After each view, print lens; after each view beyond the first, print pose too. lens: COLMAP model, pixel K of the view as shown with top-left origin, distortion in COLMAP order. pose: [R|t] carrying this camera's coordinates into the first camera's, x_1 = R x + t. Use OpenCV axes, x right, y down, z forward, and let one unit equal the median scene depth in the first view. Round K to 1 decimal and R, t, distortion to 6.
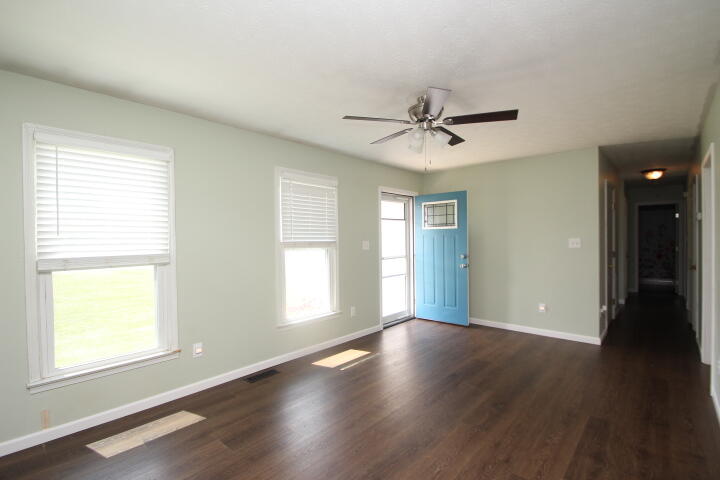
lens RADIAL K [[334.9, 0, 358.0], [0, 334.9, 240.9], [0, 0, 1]] dist [0.003964, -0.017421]
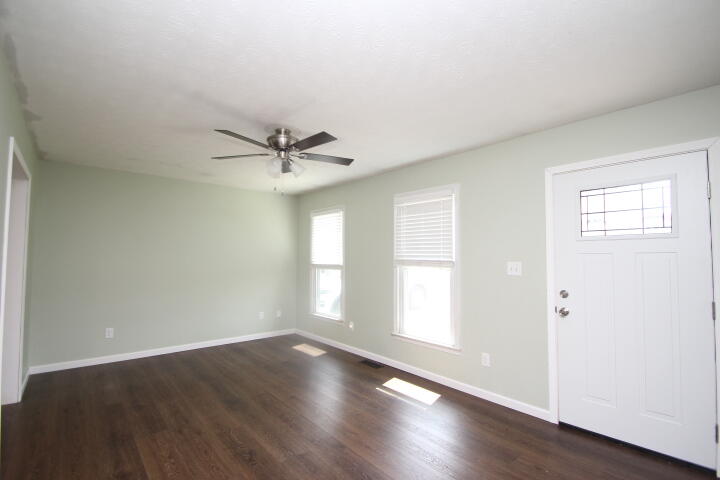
lens RADIAL K [[334.9, 0, 358.0], [0, 334.9, 240.9], [0, 0, 1]] dist [0.003964, -0.017421]
pose [[-0.121536, -0.037869, -0.991864, 0.999428], [-0.010943, 0.999262, -0.036810, -0.018530], [0.992527, 0.006380, -0.121860, 1.099995]]
